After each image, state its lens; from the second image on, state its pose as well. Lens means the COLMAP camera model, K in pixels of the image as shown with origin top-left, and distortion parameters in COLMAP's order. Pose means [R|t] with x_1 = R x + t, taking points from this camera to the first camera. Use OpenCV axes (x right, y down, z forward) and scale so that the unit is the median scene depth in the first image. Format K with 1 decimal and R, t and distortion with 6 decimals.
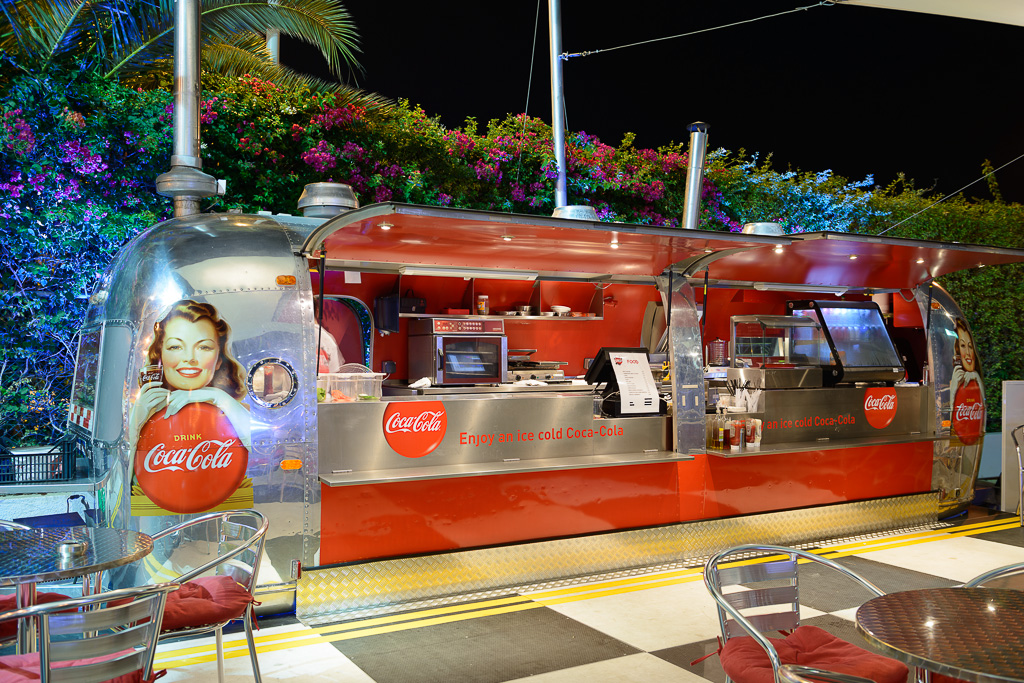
lens RADIAL K [[932.4, 0, 512.0], [0, 932.4, 341.5], [0, 0, 1]] dist [0.010630, 0.007025]
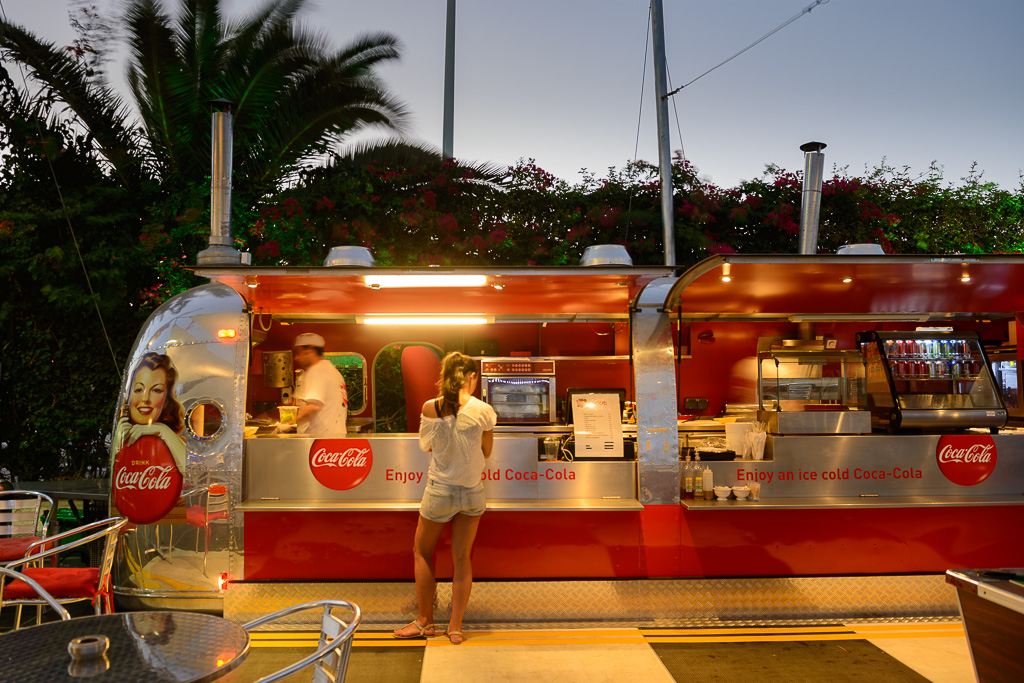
lens RADIAL K [[789.2, 0, 512.0], [0, 789.2, 341.5], [0, 0, 1]] dist [-0.029048, -0.001421]
pose [[0.870638, -0.031975, -0.490885, 0.420111], [0.008922, 0.998747, -0.049233, -0.001996], [0.491844, 0.038484, 0.869832, 0.229812]]
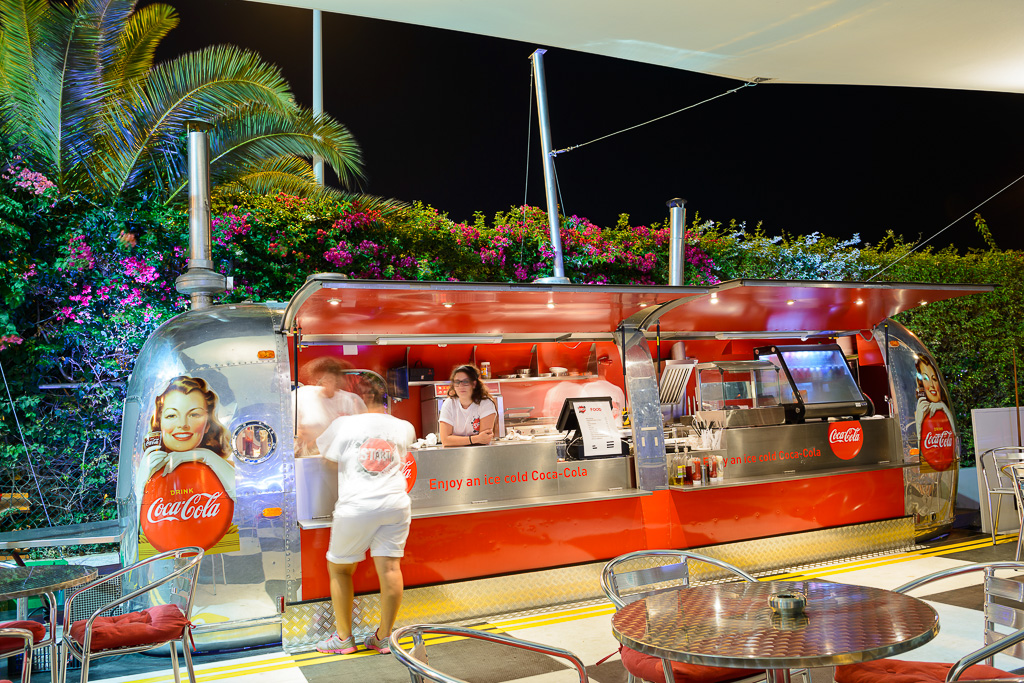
lens RADIAL K [[821.1, 0, 512.0], [0, 821.1, 341.5], [0, 0, 1]] dist [-0.021597, 0.002079]
pose [[0.991127, -0.069974, -0.113010, 0.136843], [0.059550, 0.993872, -0.093123, 0.024510], [0.118834, 0.085567, 0.989220, 0.008305]]
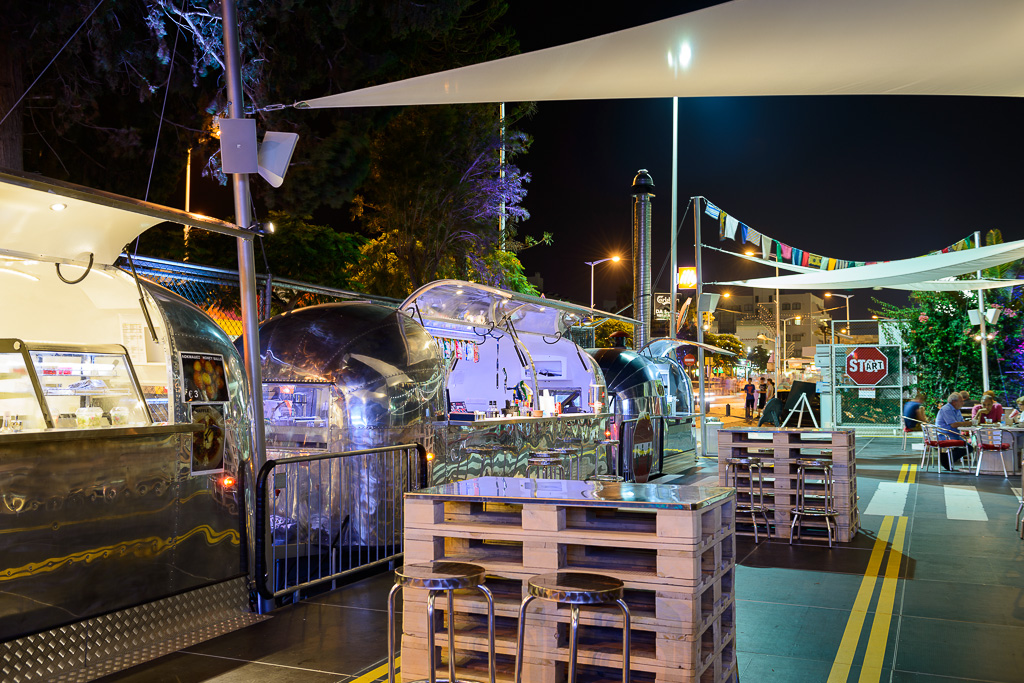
lens RADIAL K [[947.9, 0, 512.0], [0, 947.9, 341.5], [0, 0, 1]] dist [0.017599, 0.001271]
pose [[0.582782, -0.045826, -0.811335, 1.391612], [0.008398, 0.998695, -0.050376, 0.000649], [0.812585, 0.022545, 0.582407, -2.920779]]
